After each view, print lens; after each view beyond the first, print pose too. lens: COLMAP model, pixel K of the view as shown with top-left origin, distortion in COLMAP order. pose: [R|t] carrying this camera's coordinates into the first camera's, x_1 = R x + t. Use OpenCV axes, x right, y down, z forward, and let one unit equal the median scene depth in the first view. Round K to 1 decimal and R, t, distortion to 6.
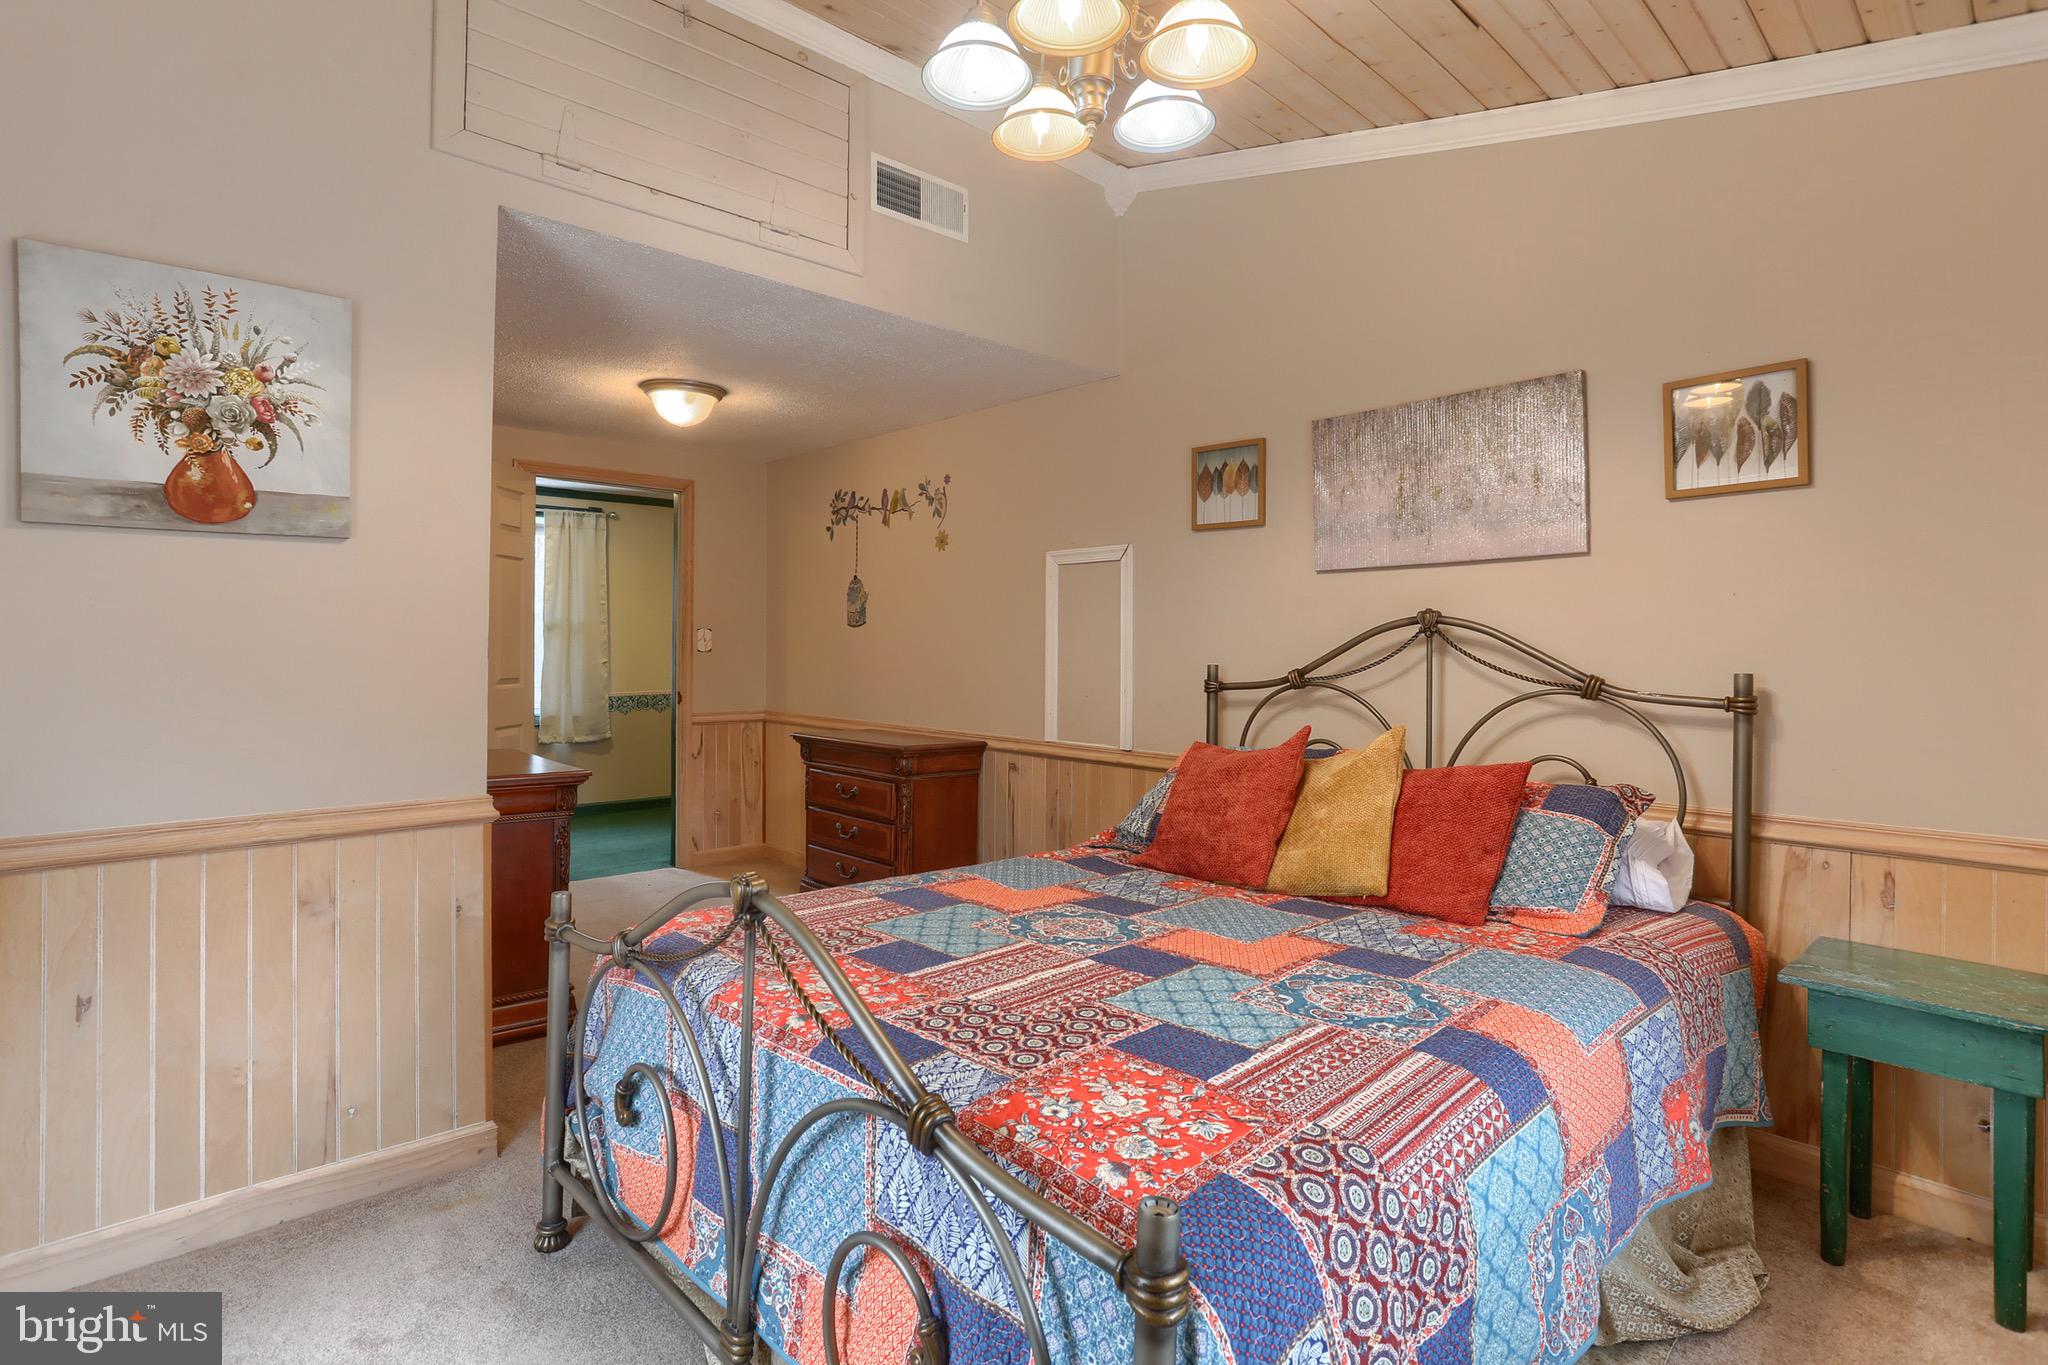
lens RADIAL K [[1034.0, 0, 1031.6], [0, 1034.0, 638.0], [0, 0, 1]] dist [-0.027086, 0.010805]
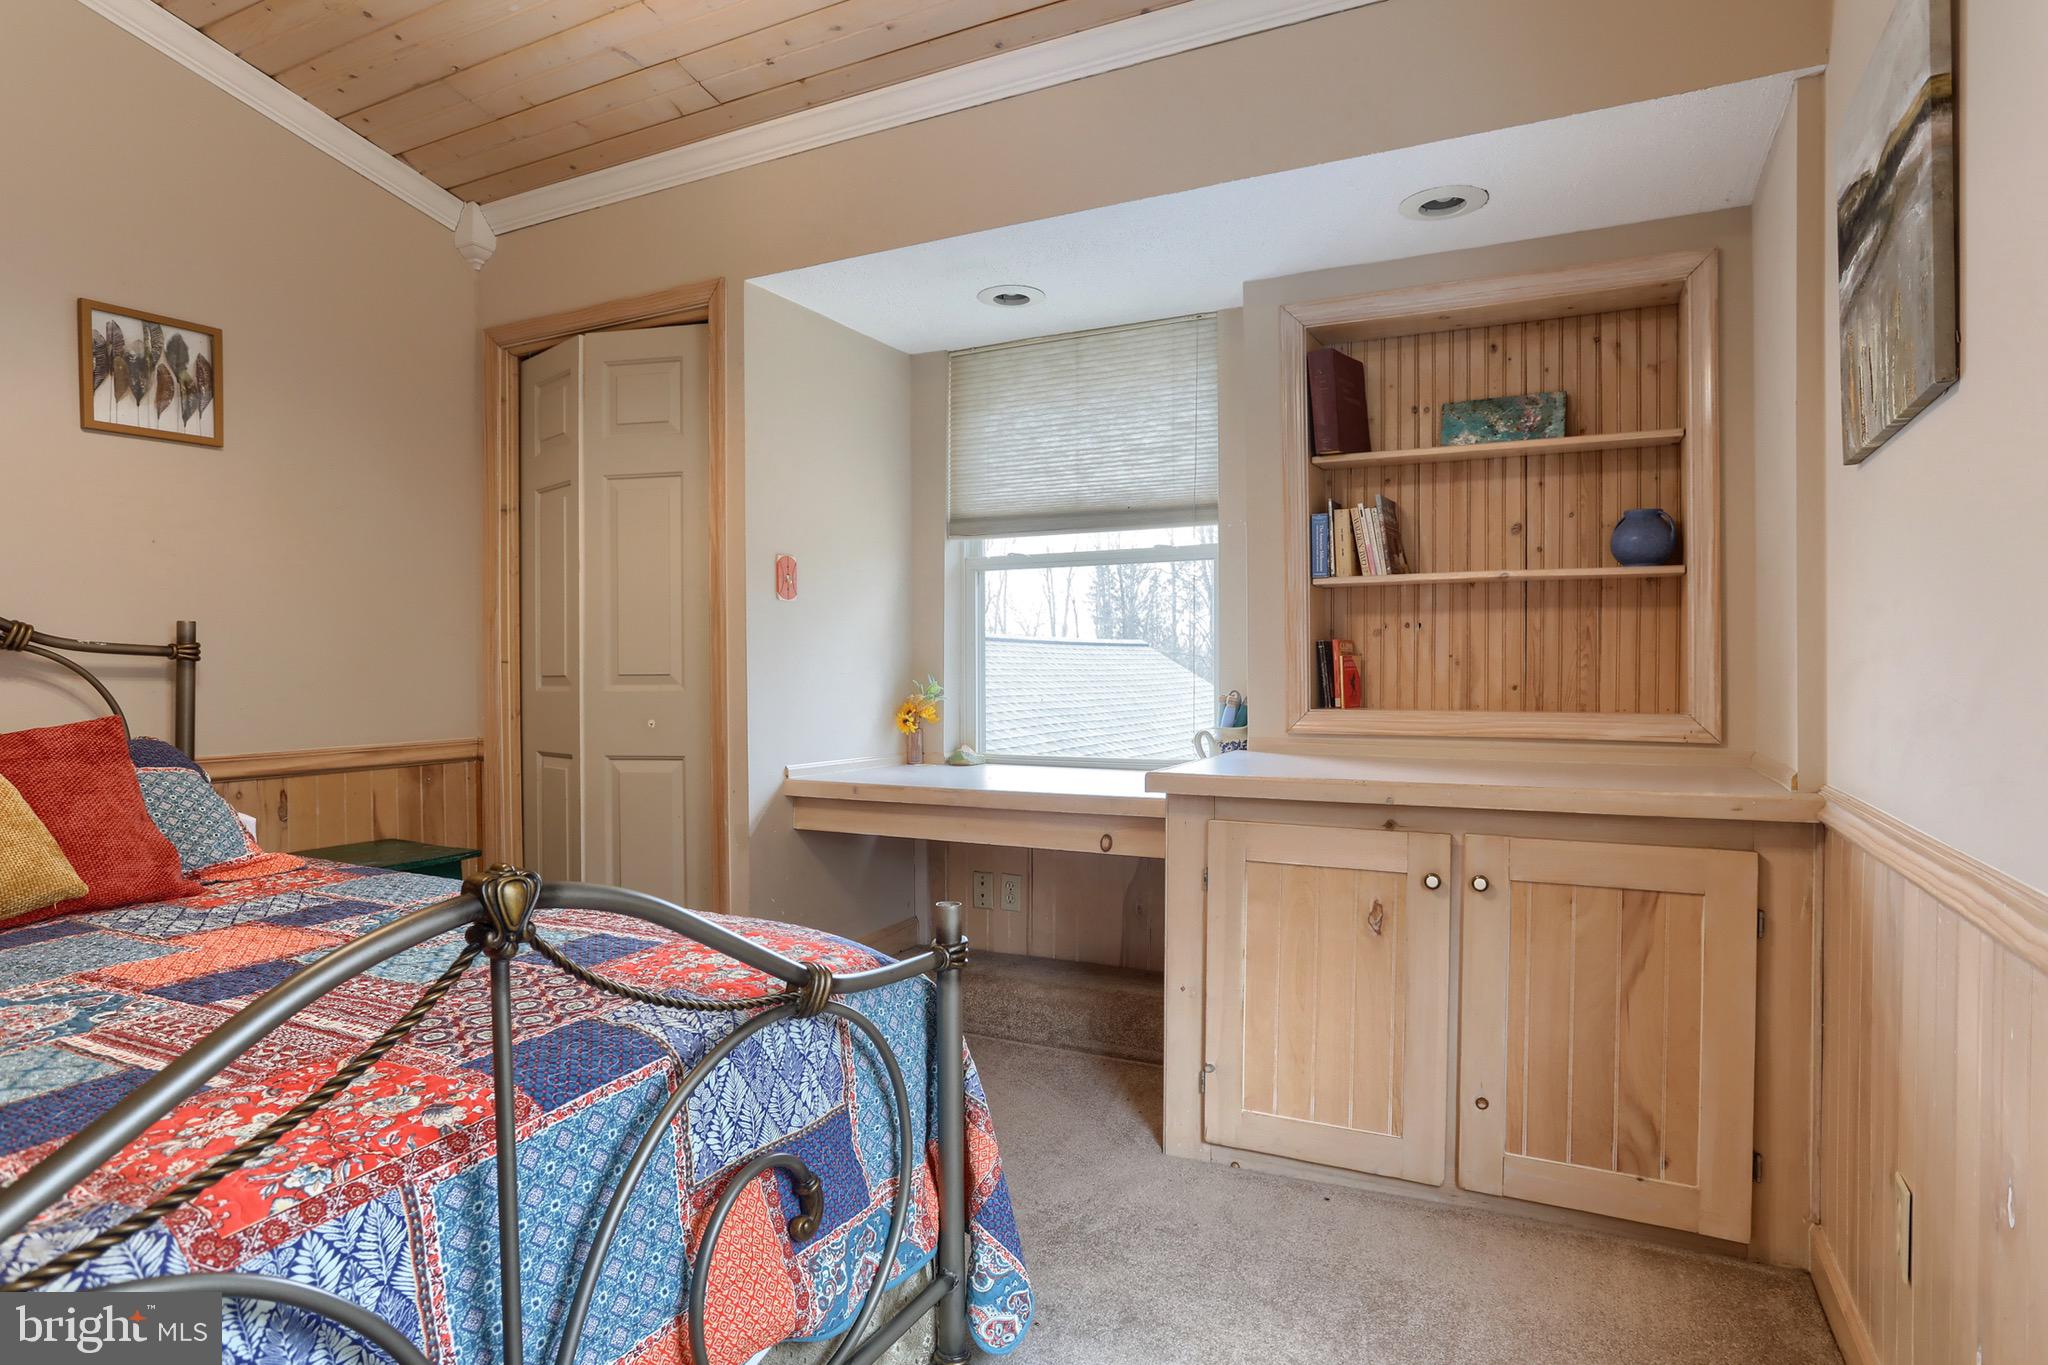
lens RADIAL K [[1127.5, 0, 1024.7], [0, 1127.5, 678.8], [0, 0, 1]] dist [-0.029261, 0.000098]
pose [[-0.346693, -0.015100, 0.937857, -0.623734], [-0.009599, 0.999875, 0.012550, 0.070528], [-0.937930, -0.004652, -0.346795, 0.597851]]
